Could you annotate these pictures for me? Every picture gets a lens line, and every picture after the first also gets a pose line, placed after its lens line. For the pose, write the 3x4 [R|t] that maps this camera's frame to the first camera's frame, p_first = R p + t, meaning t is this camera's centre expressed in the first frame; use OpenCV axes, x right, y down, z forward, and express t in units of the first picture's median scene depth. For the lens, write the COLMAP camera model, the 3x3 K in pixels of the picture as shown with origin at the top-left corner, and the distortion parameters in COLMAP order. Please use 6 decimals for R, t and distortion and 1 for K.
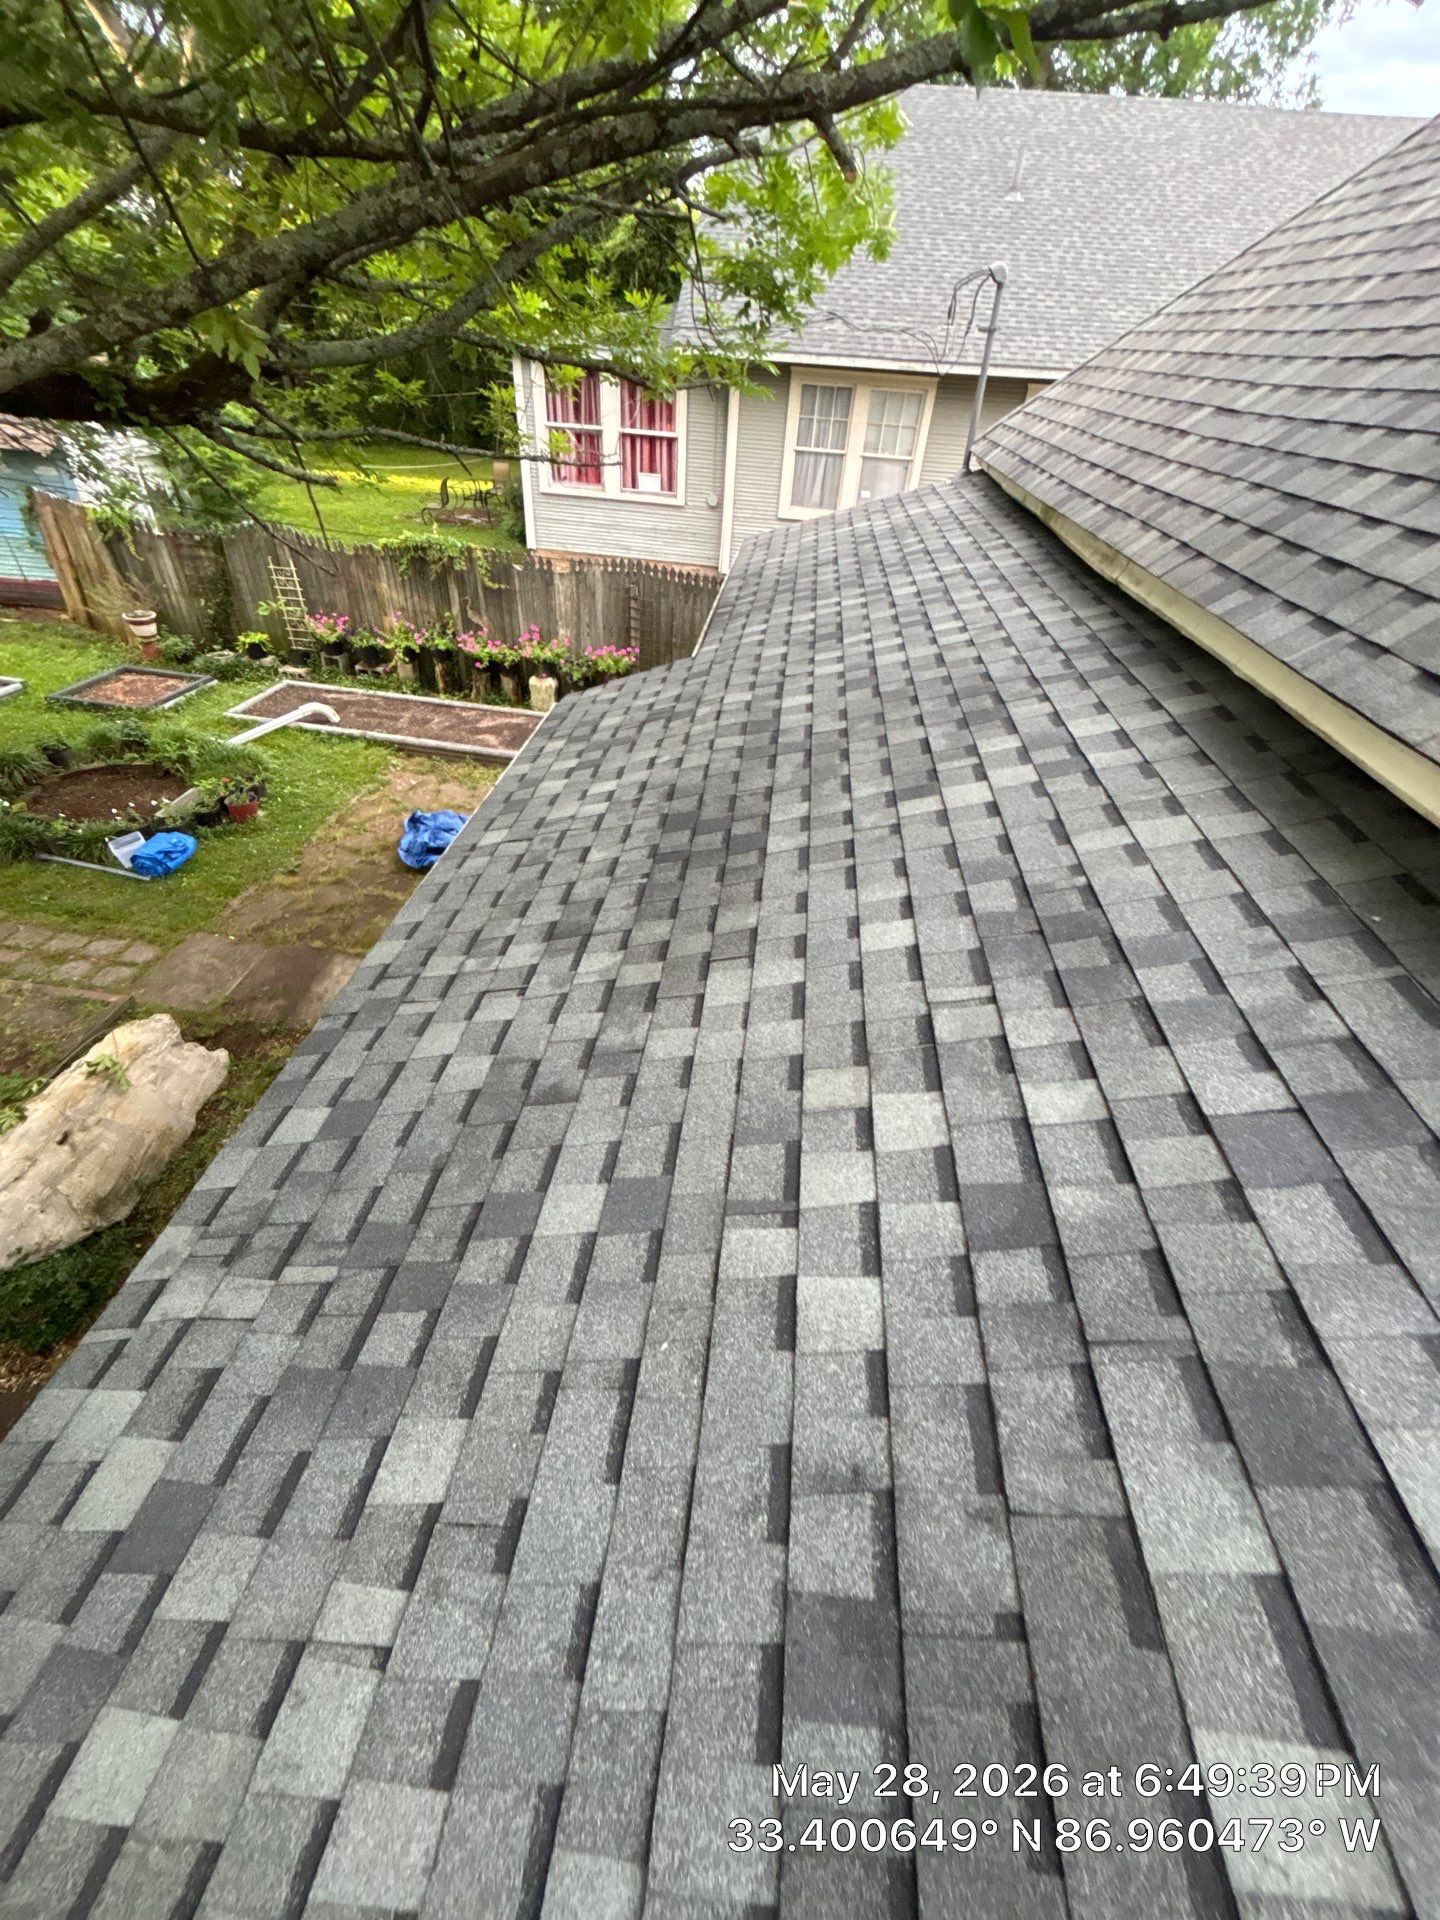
lens RADIAL K [[780.6, 0, 725.3], [0, 780.6, 967.9], [0, 0, 1]] dist [-0.001507, 0.001005]
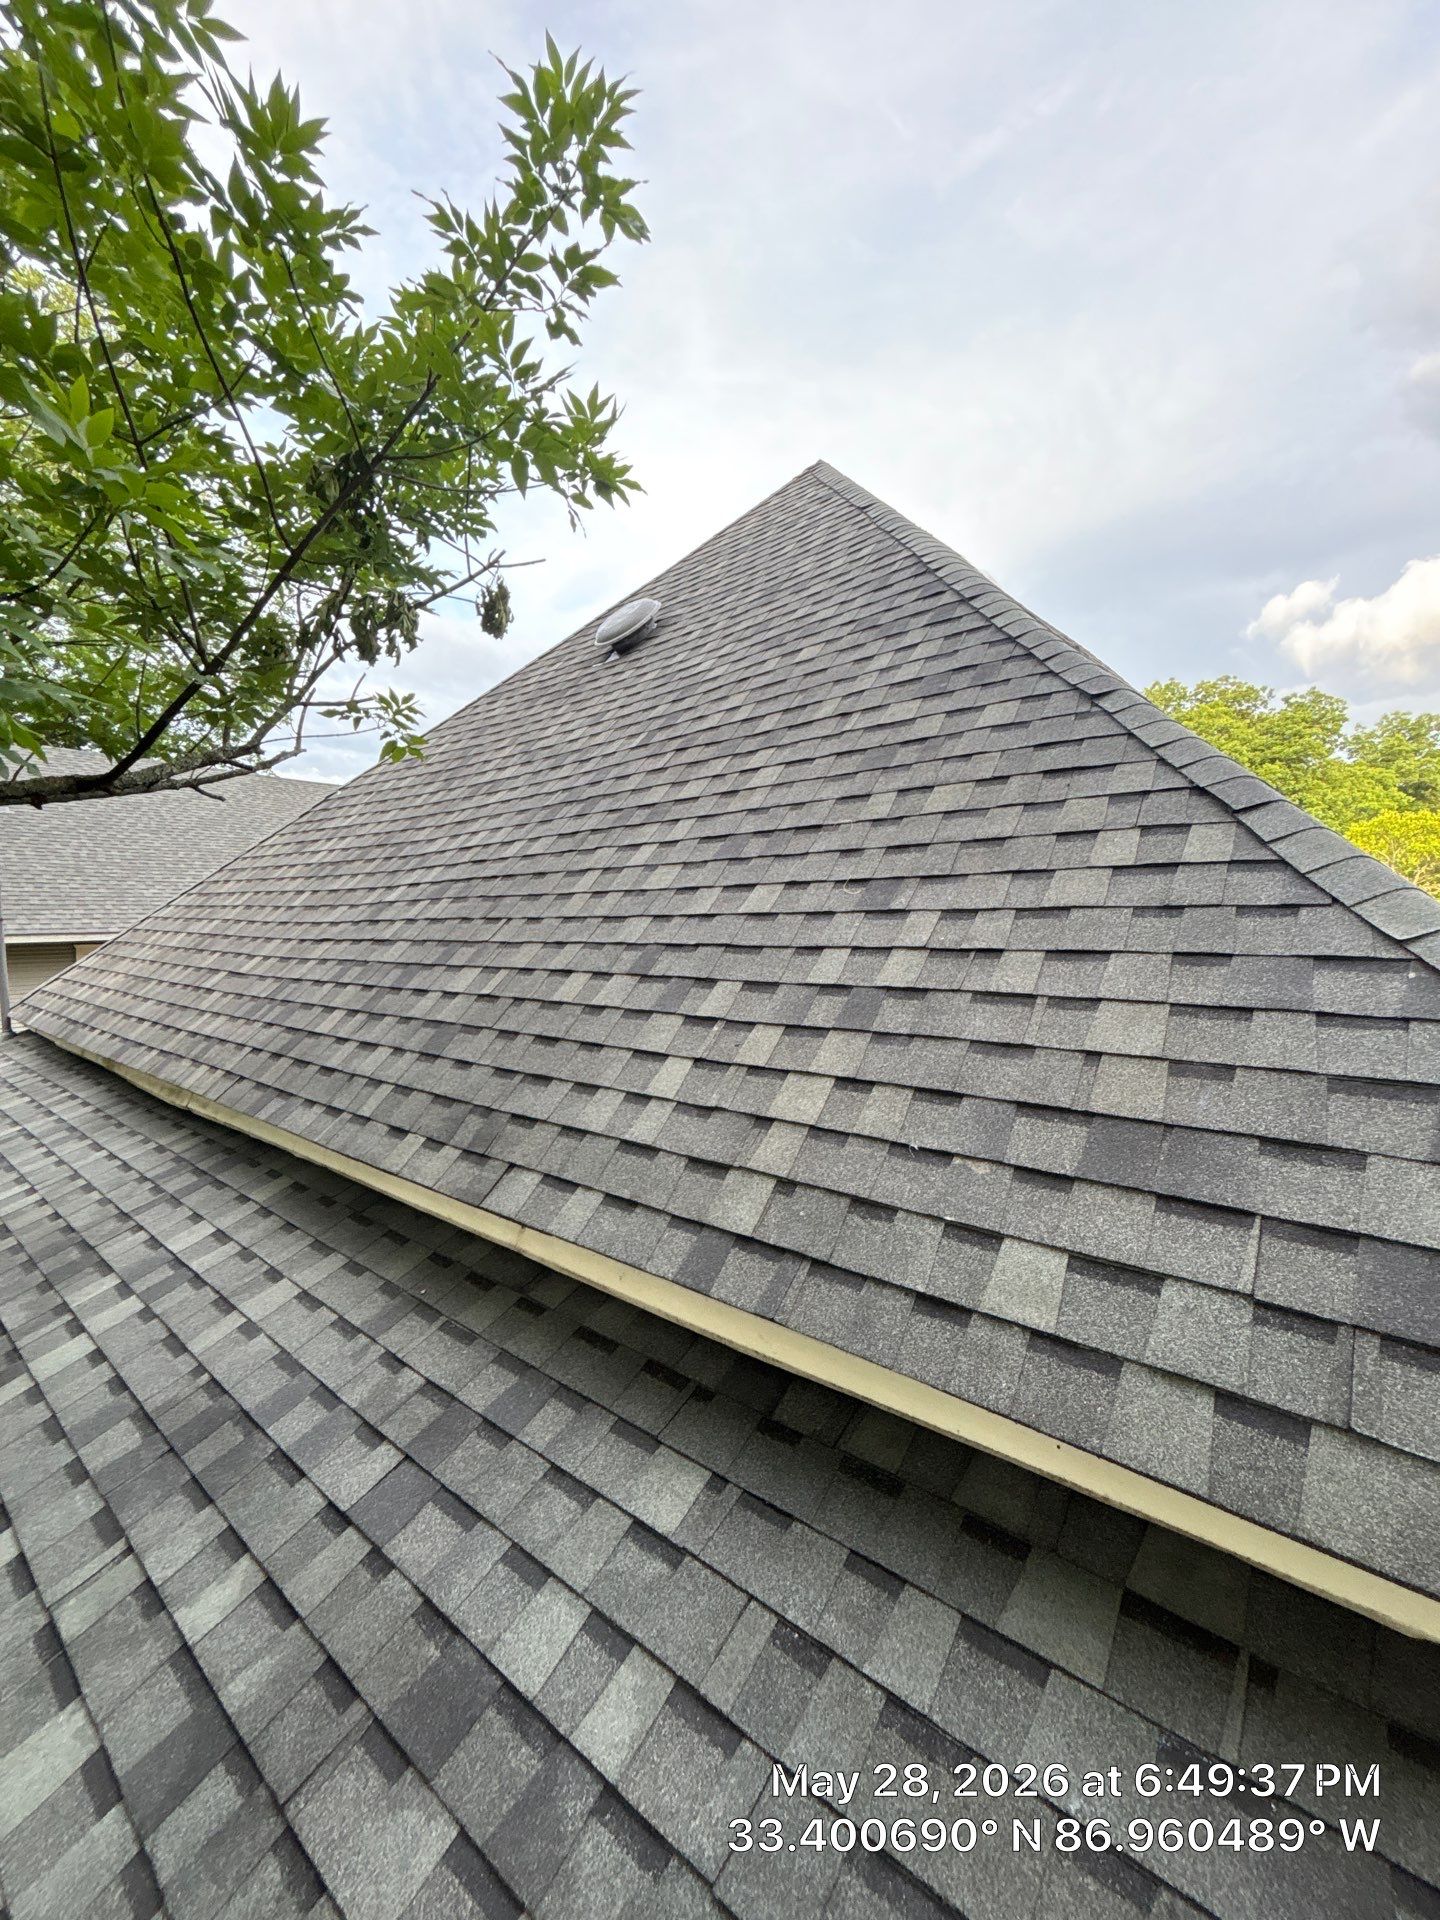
lens RADIAL K [[780.6, 0, 725.3], [0, 780.6, 967.9], [0, 0, 1]] dist [-0.001507, 0.001005]
pose [[0.549687, -0.112990, 0.827694, 0.022140], [0.550197, 0.794524, -0.256934, 0.069168], [-0.628592, 0.596628, 0.498906, -0.197228]]
